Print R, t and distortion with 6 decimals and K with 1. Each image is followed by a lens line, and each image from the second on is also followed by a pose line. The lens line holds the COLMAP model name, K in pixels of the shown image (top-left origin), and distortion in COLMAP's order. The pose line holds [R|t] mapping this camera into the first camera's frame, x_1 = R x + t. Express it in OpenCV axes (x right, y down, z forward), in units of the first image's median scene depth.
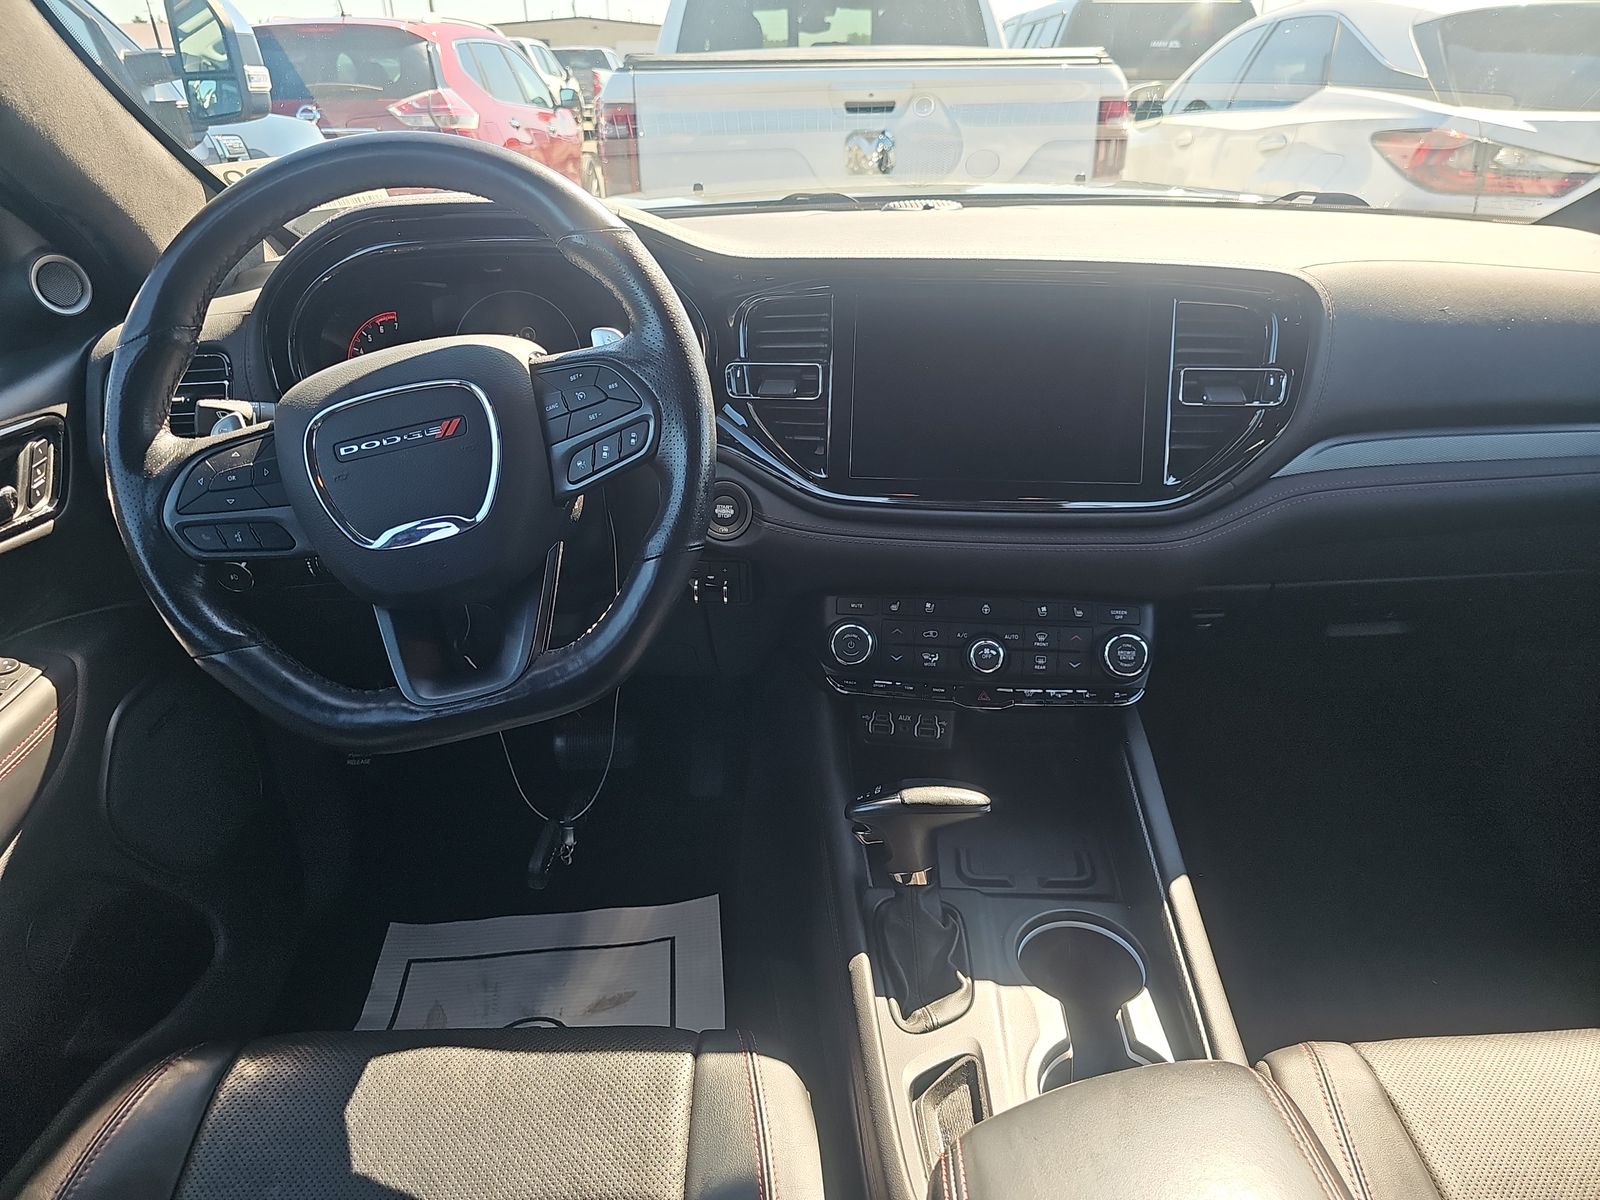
lens RADIAL K [[1062.0, 0, 800.0], [0, 1062.0, 600.0], [0, 0, 1]] dist [-0.001732, -0.000297]
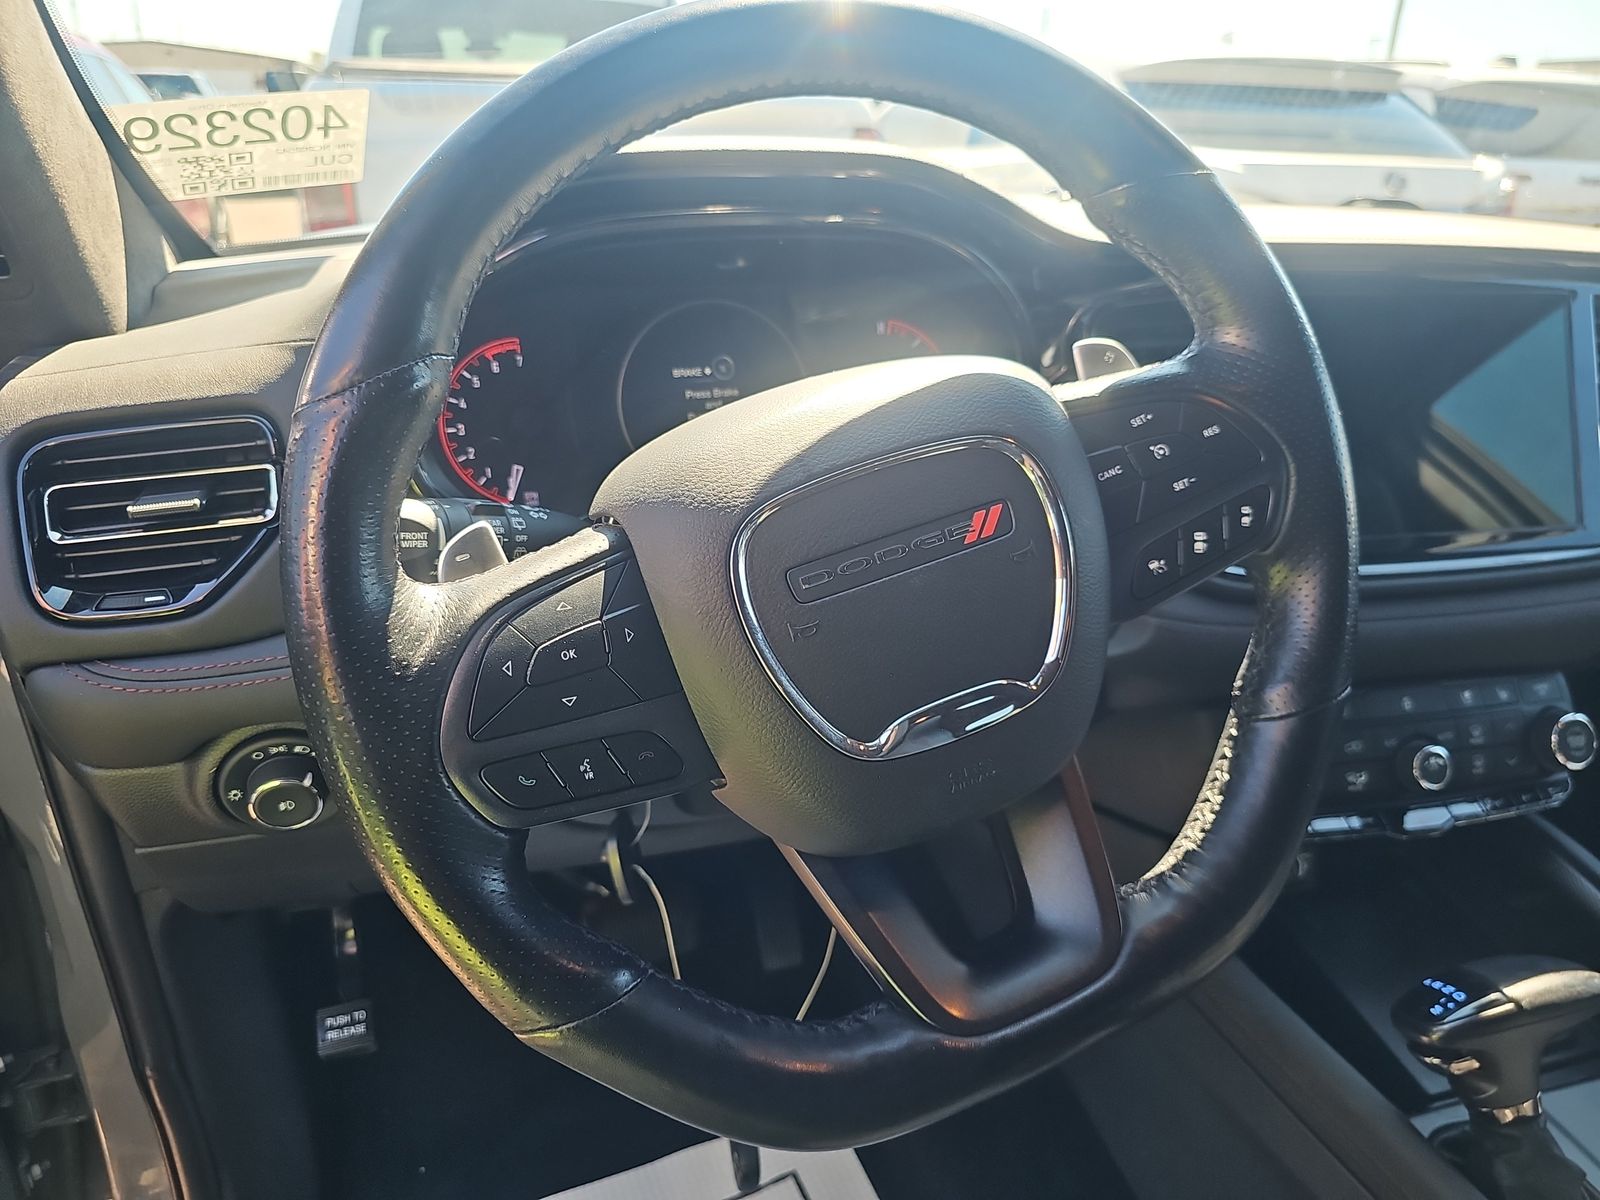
lens RADIAL K [[1079.5, 0, 800.0], [0, 1079.5, 600.0], [0, 0, 1]] dist [-0.001503, -0.002473]
pose [[0.948626, -0.094412, 0.301986, -0.476844], [0.107395, 0.993860, -0.026639, -0.094207], [-0.297616, 0.057702, 0.952940, 0.398709]]
